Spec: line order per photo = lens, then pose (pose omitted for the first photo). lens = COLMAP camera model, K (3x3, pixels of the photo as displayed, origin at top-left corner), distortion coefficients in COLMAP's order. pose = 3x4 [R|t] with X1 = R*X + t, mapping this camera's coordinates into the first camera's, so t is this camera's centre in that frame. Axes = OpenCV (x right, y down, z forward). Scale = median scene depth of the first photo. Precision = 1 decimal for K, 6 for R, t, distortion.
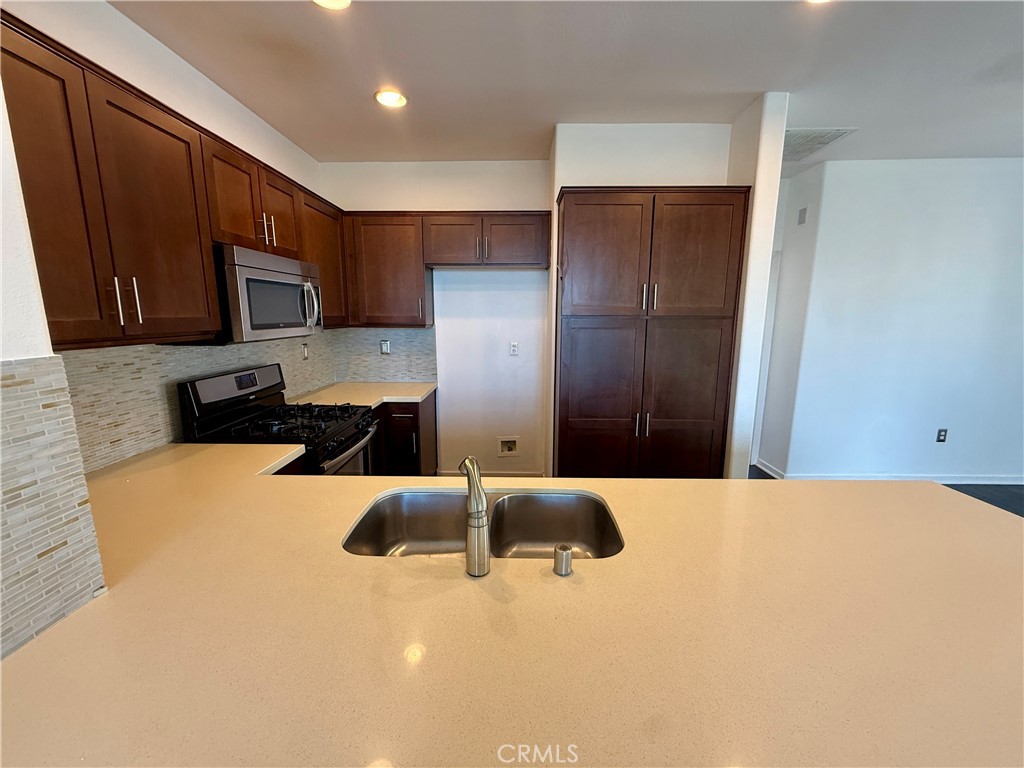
lens RADIAL K [[409.2, 0, 512.1], [0, 409.2, 382.1], [0, 0, 1]] dist [0.003878, -0.000982]
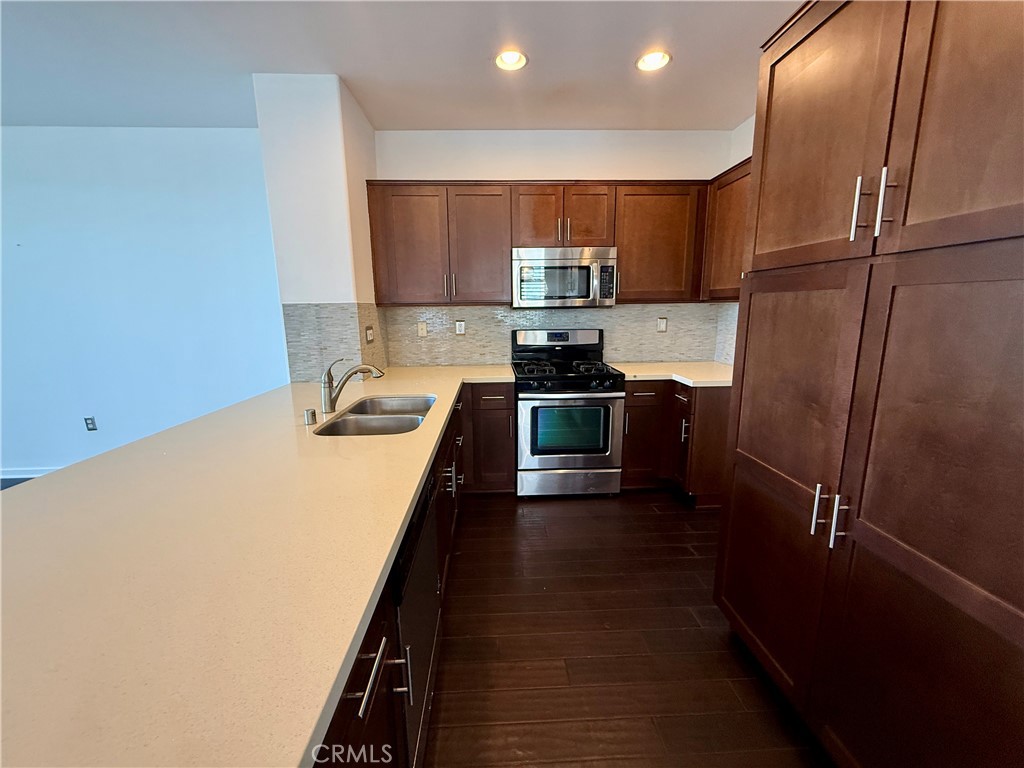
lens RADIAL K [[409.2, 0, 511.9], [0, 409.2, 382.5], [0, 0, 1]] dist [0.003878, -0.000982]
pose [[0.061131, 0.177785, -0.982169, 0.745987], [-0.152449, 0.974127, 0.166841, -0.057410], [0.986419, 0.139532, 0.086653, 0.662961]]
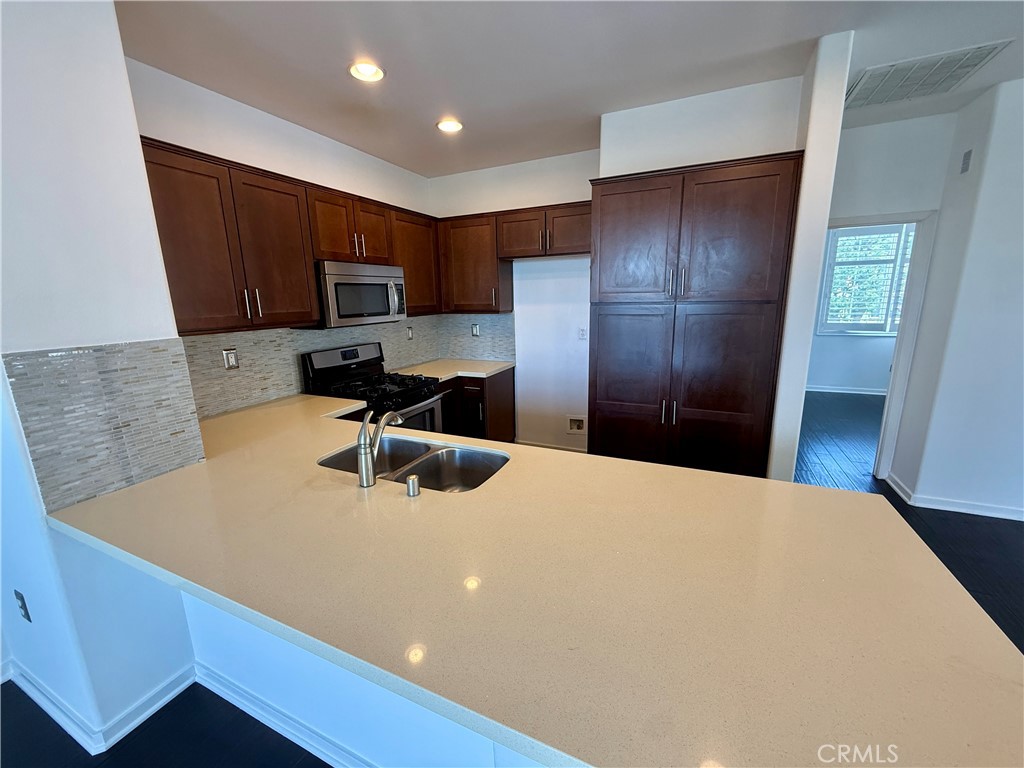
lens RADIAL K [[409.2, 0, 512.4], [0, 409.2, 382.8], [0, 0, 1]] dist [0.003878, -0.000982]
pose [[0.916021, 0.061115, -0.396448, 0.386164], [-0.041810, 0.997489, 0.057163, -0.008502], [0.398946, -0.035787, 0.916276, -0.062795]]
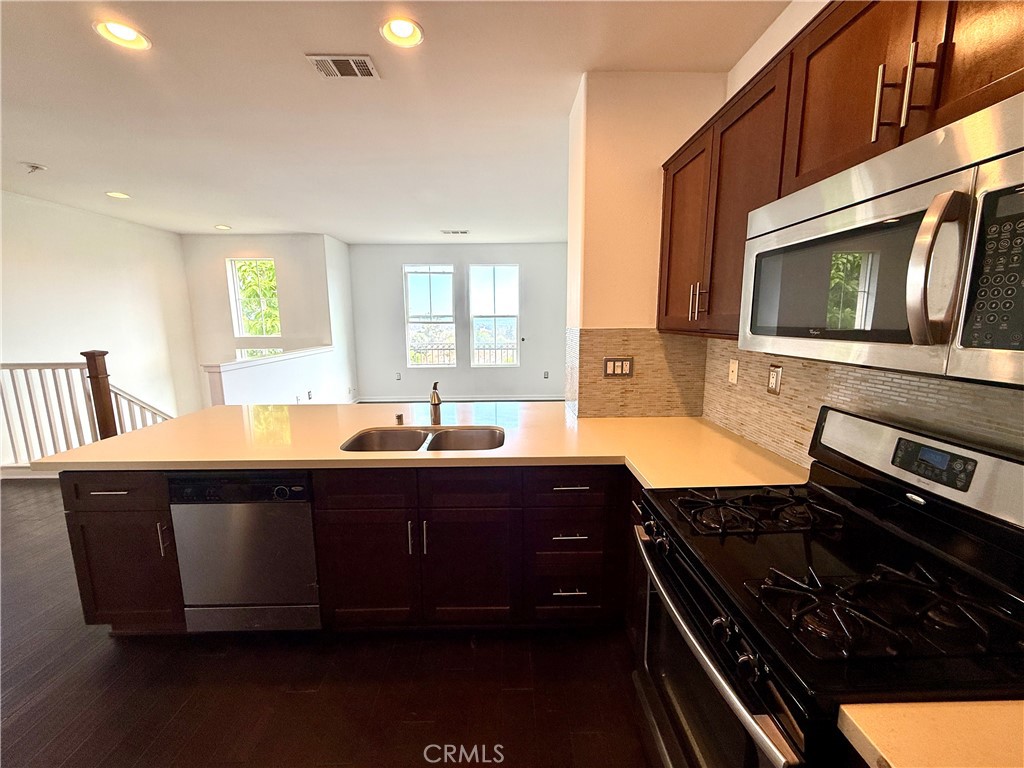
lens RADIAL K [[409.2, 0, 508.0], [0, 409.2, 382.2], [0, 0, 1]] dist [0.003878, -0.000982]
pose [[-0.999737, 0.009280, -0.020960, -0.177404], [0.002186, 0.948809, 0.315842, -0.199234], [0.022818, 0.315713, -0.948580, 1.244455]]
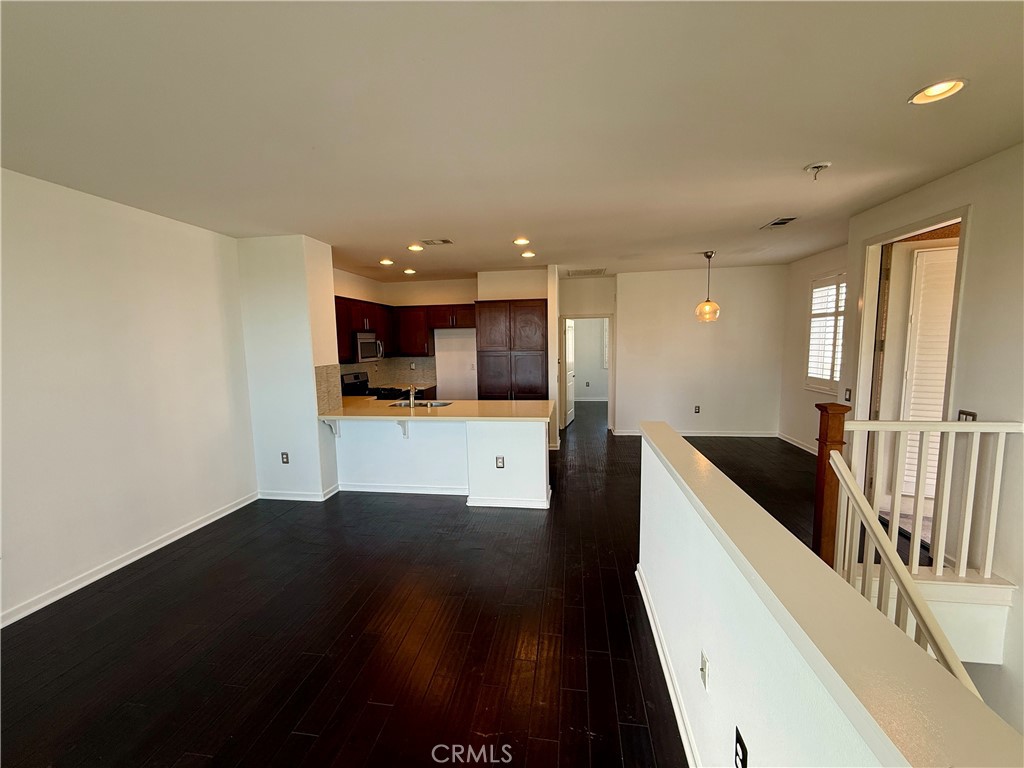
lens RADIAL K [[409.2, 0, 509.3], [0, 409.2, 387.6], [0, 0, 1]] dist [0.003878, -0.000982]
pose [[0.990143, -0.006402, -0.139917, 0.680201], [-0.000429, 0.998811, -0.048742, 0.180741], [0.140063, 0.048322, 0.988963, -1.425212]]
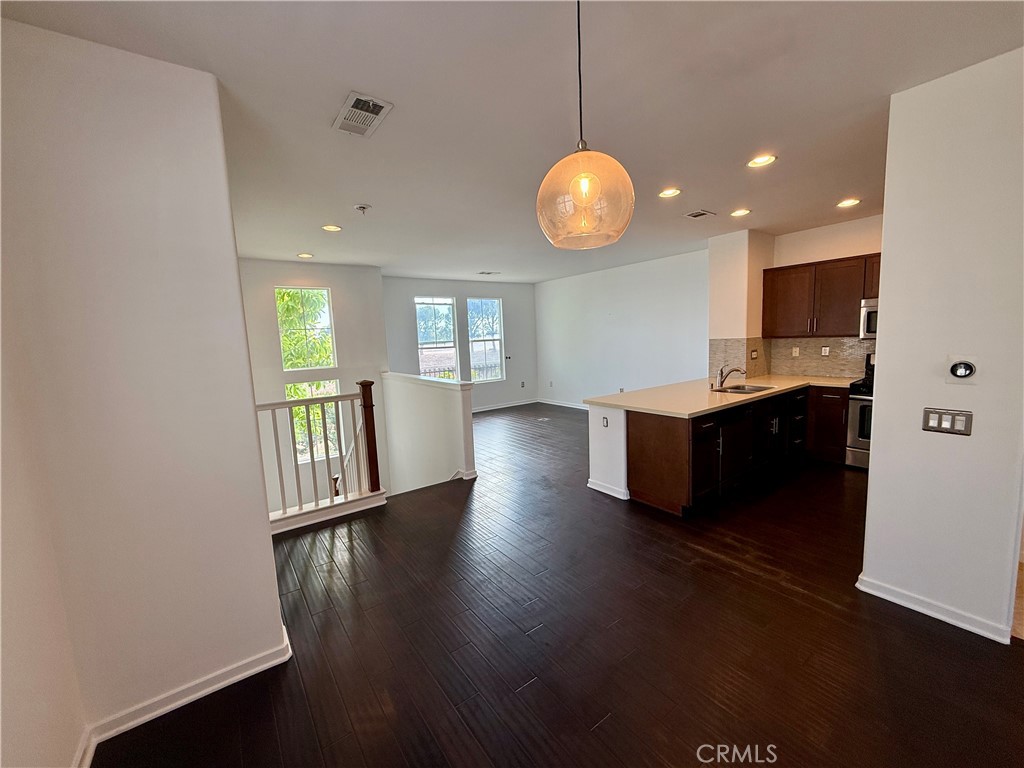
lens RADIAL K [[409.2, 0, 511.9], [0, 409.2, 380.4], [0, 0, 1]] dist [0.003878, -0.000982]
pose [[-0.797391, 0.096238, -0.595740, 1.822572], [-0.057672, 0.970530, 0.233976, -0.227513], [0.600701, 0.220927, -0.768342, 1.249519]]
